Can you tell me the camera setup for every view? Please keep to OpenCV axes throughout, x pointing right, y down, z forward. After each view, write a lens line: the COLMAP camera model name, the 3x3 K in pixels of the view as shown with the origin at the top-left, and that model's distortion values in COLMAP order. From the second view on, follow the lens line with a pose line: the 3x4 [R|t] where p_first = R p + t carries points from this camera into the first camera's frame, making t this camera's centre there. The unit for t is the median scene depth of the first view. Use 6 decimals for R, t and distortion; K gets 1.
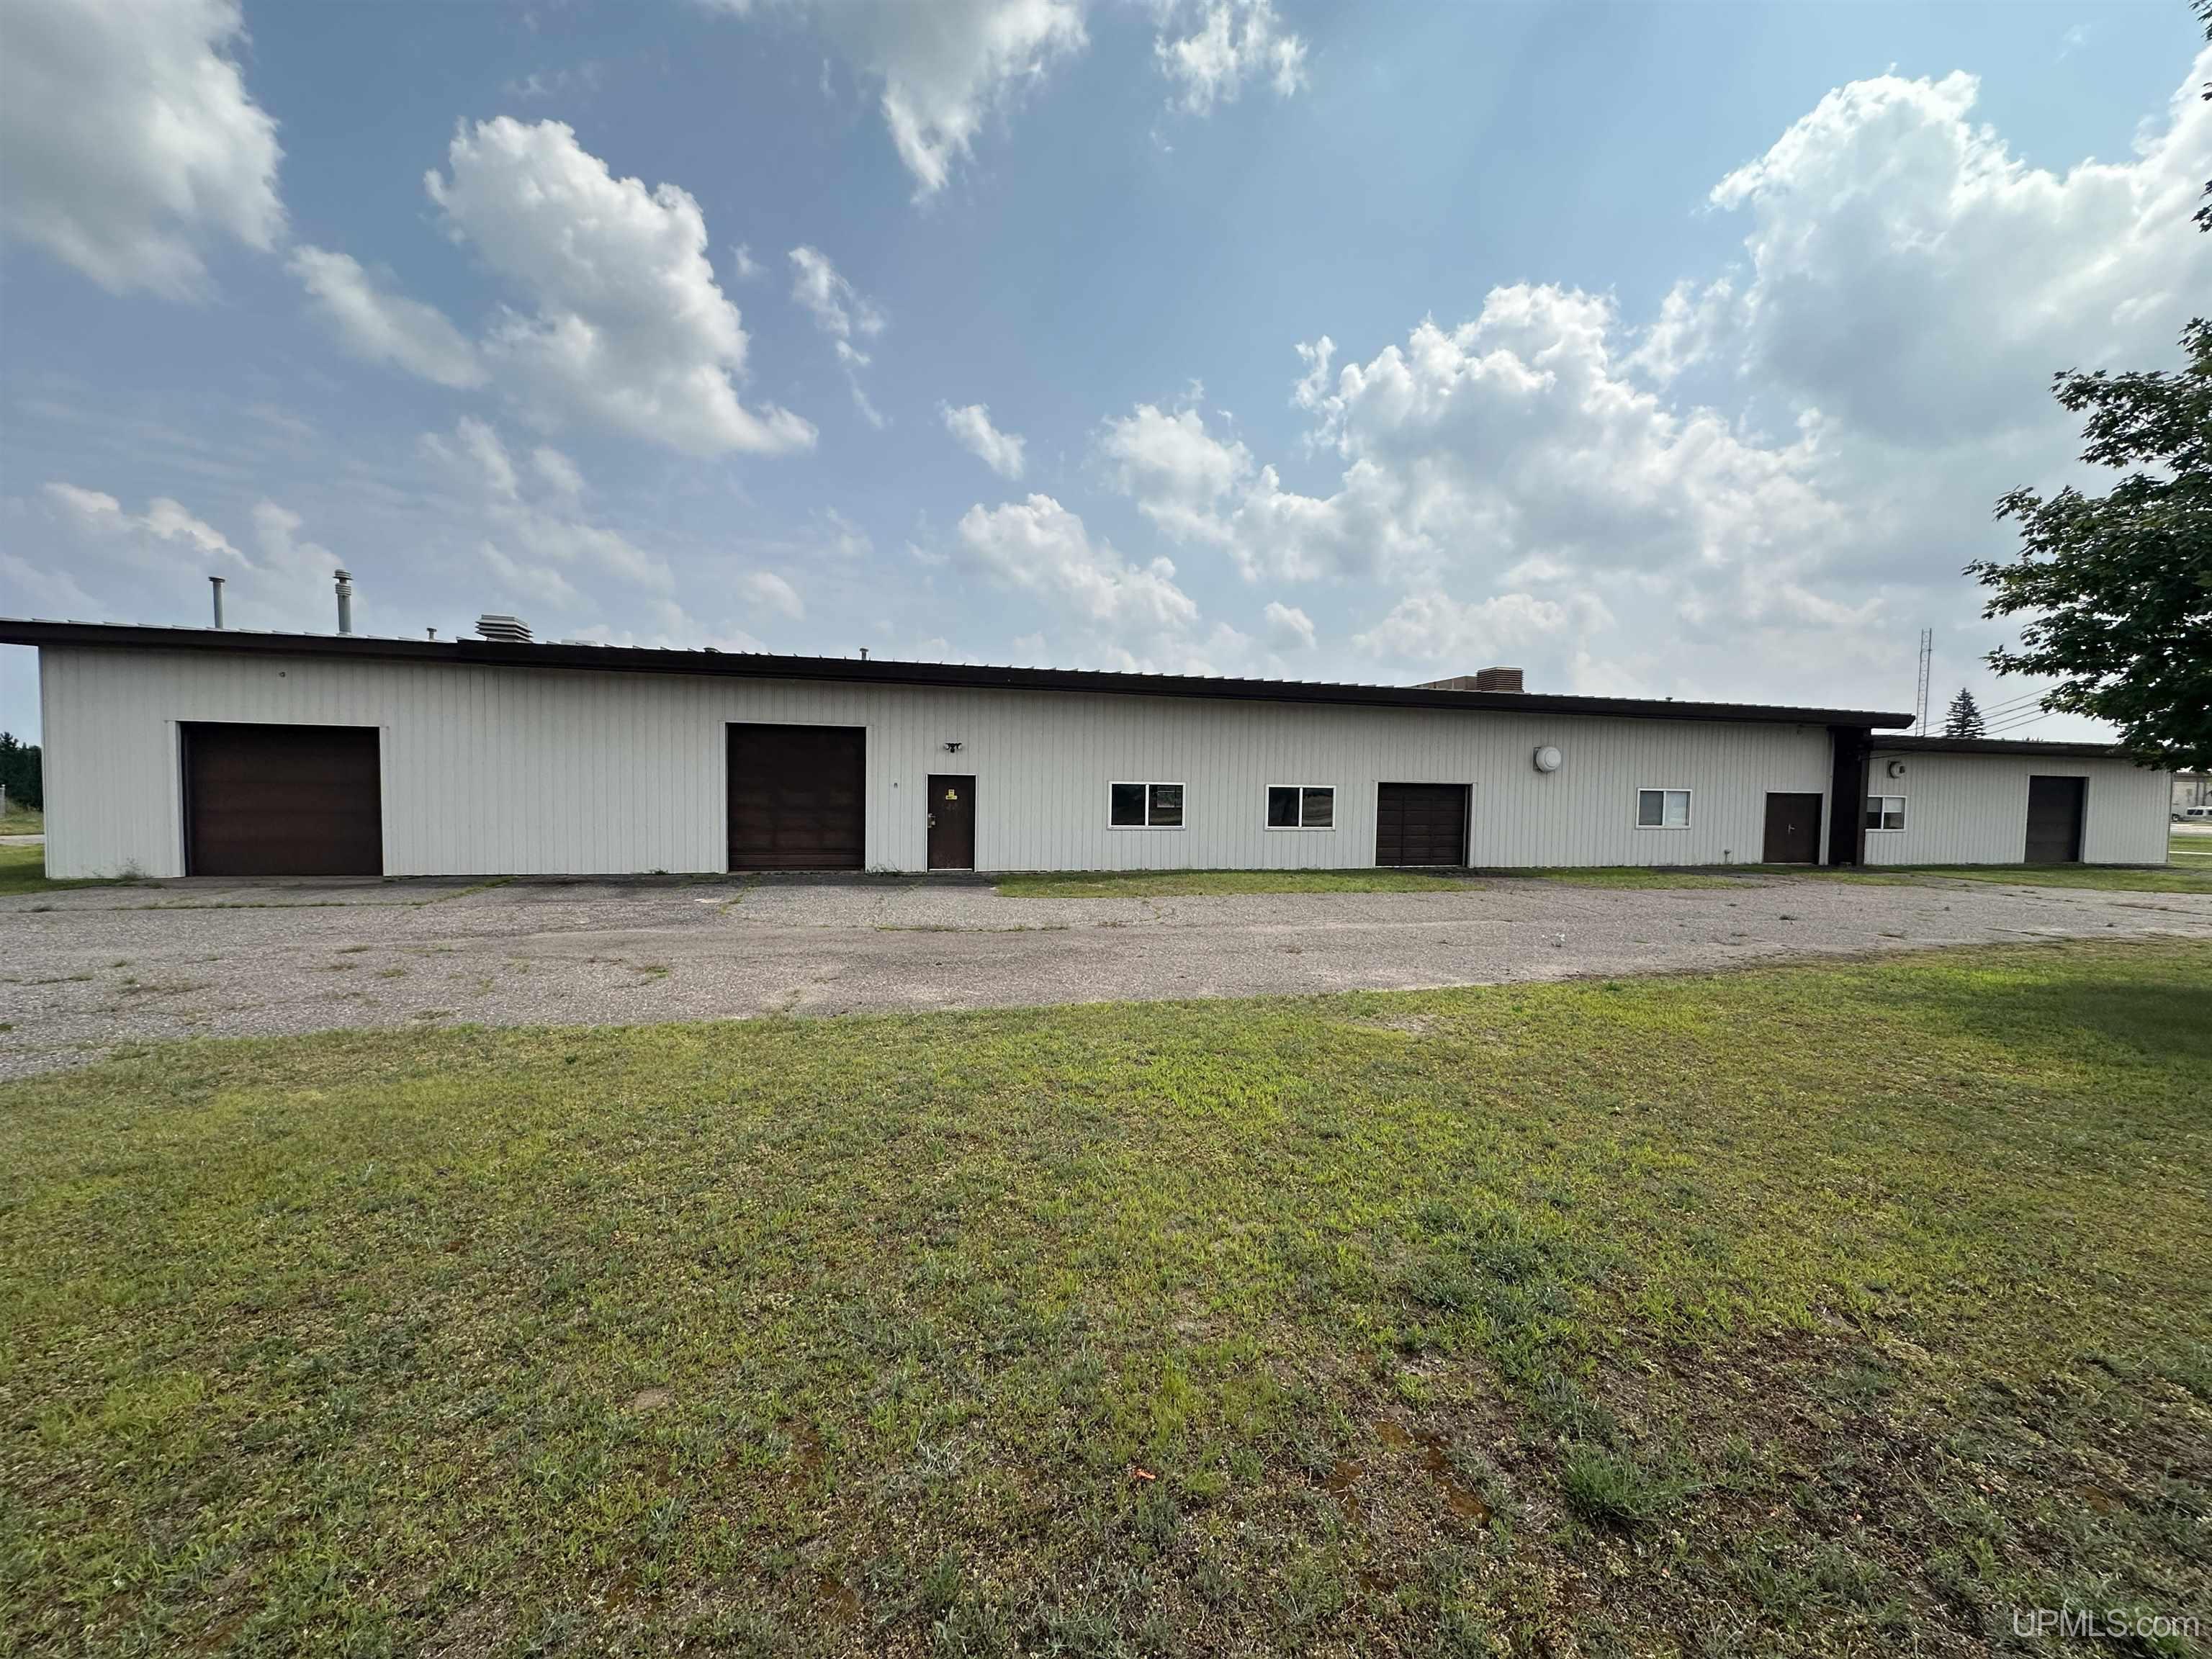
lens RADIAL K [[886.9, 0, 1101.5], [0, 886.9, 834.1], [0, 0, 1]] dist [-0.007290, 0.001274]
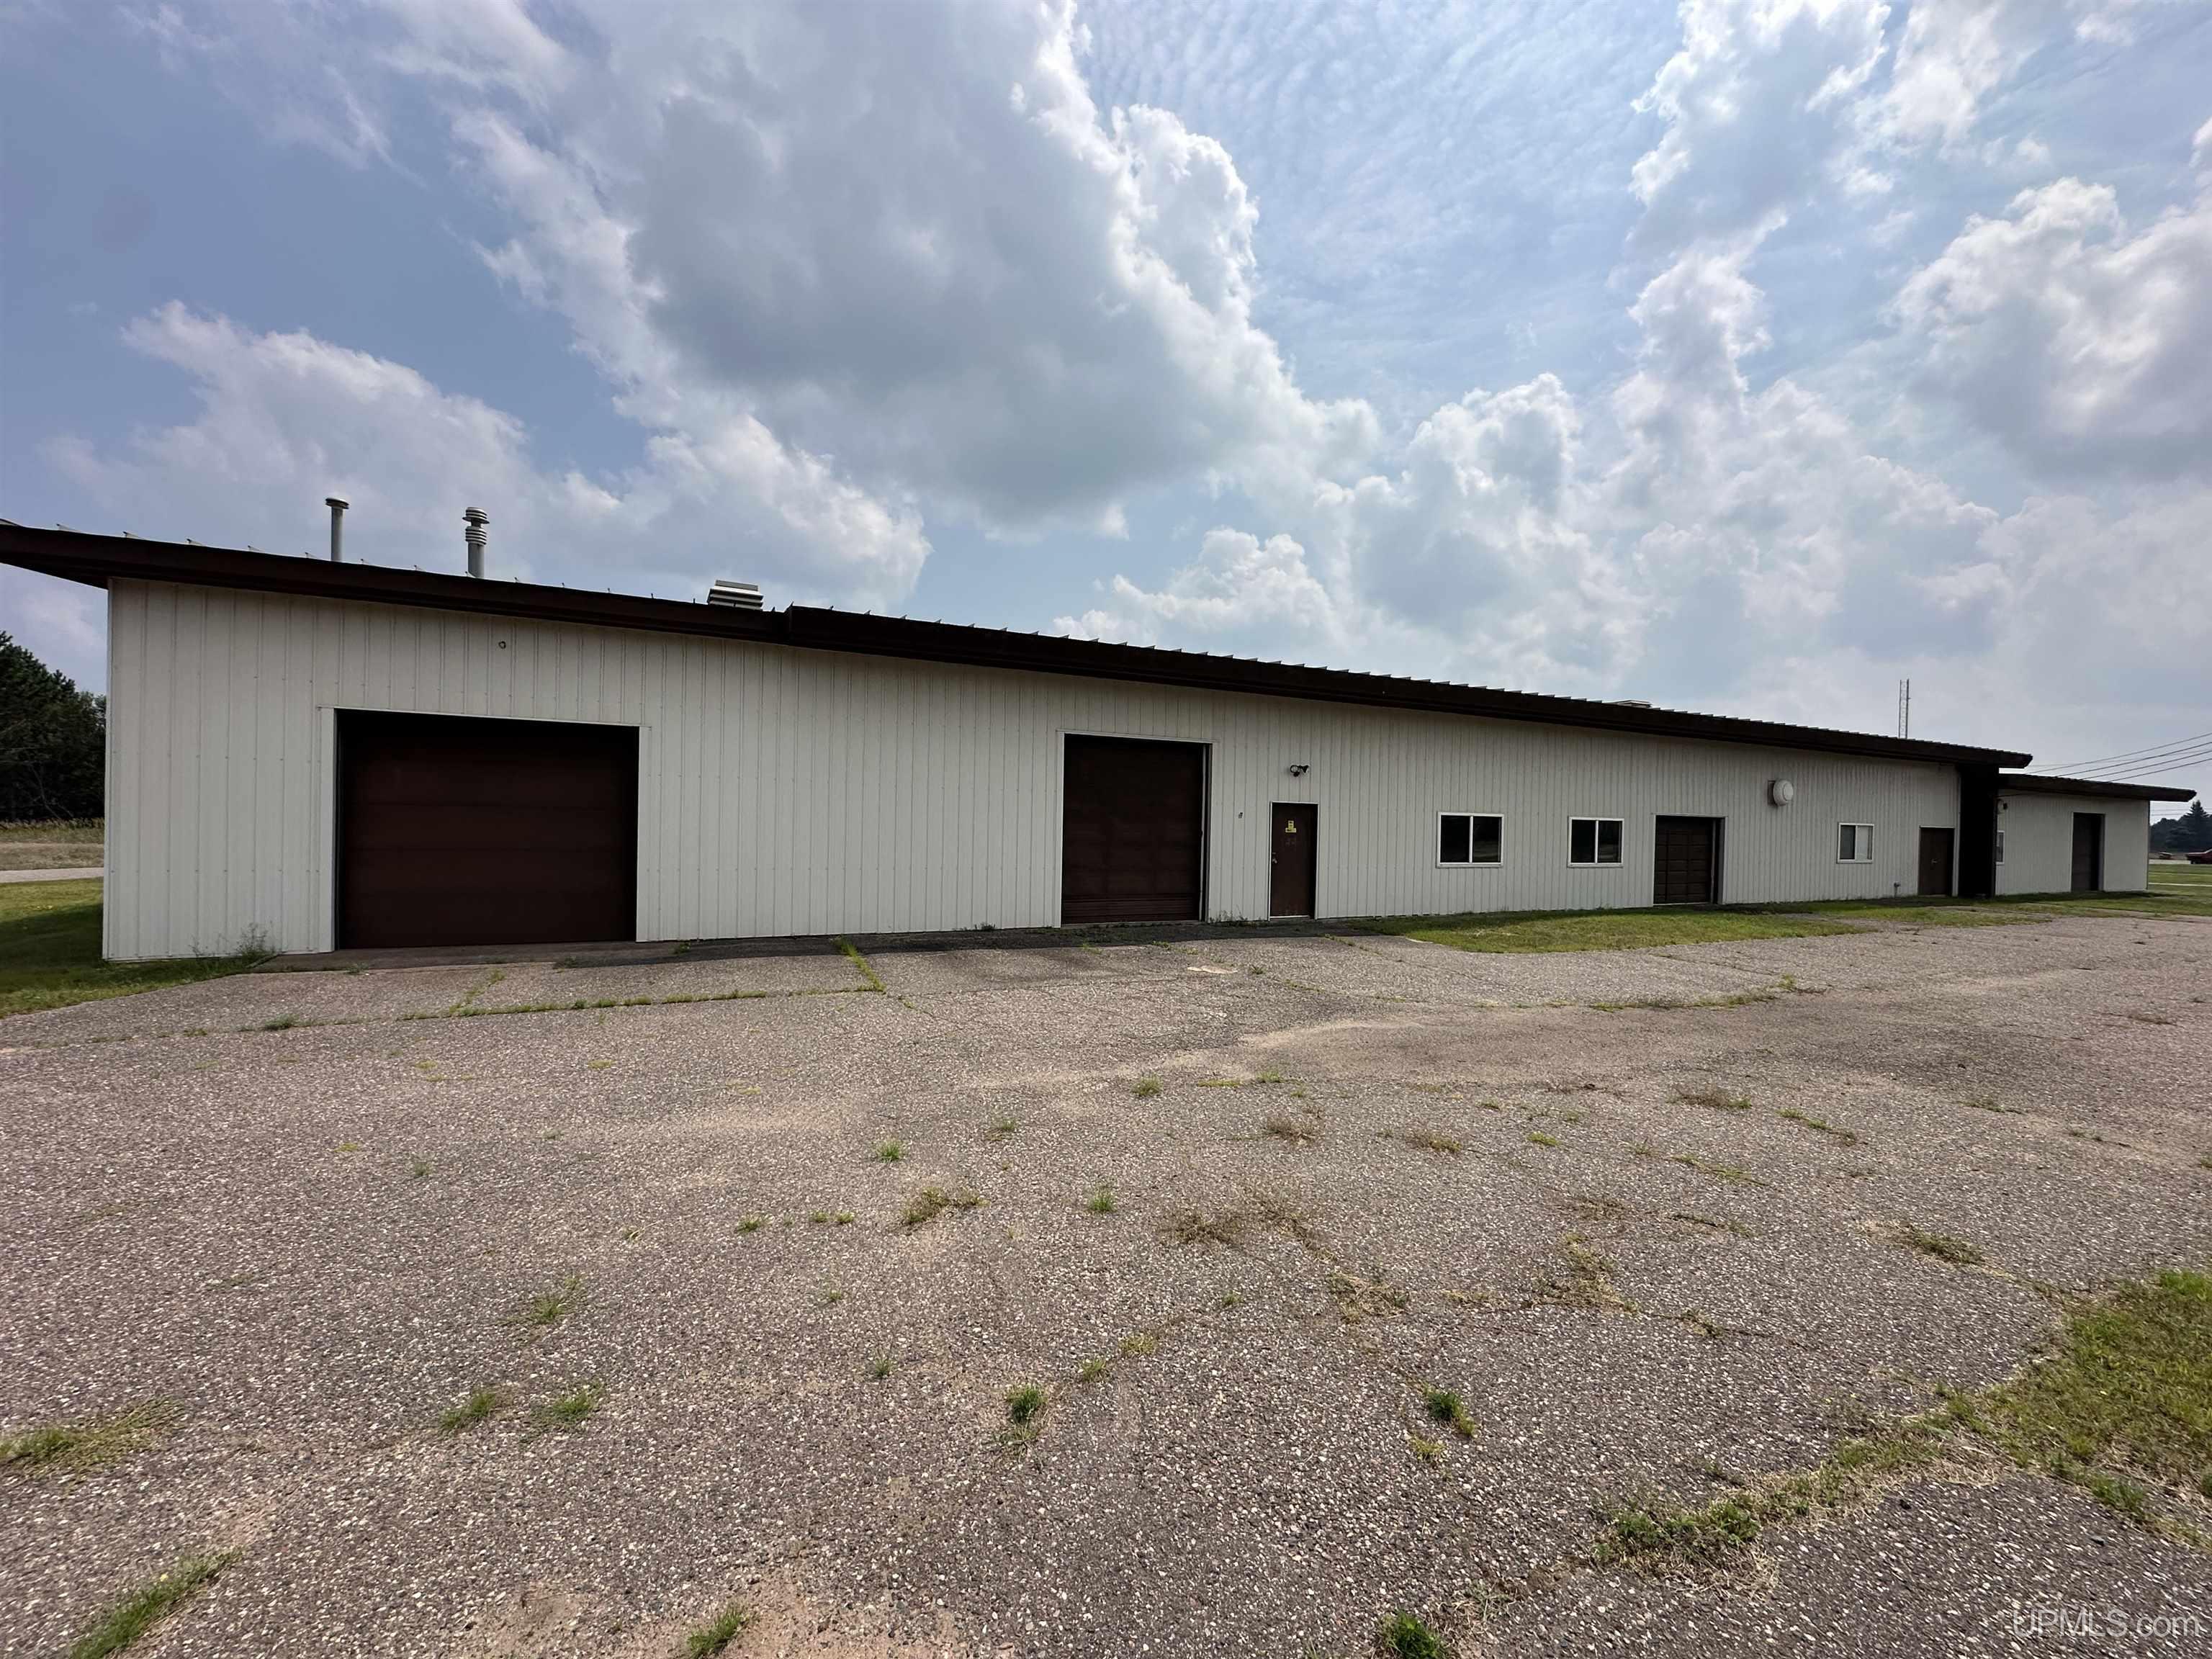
lens RADIAL K [[886.9, 0, 1083.9], [0, 886.9, 835.0], [0, 0, 1]] dist [-0.007290, 0.001274]
pose [[0.982310, 0.002837, 0.187240, -0.482556], [0.002771, 0.999555, -0.029684, -0.011528], [-0.187241, 0.029678, 0.981866, 0.200500]]
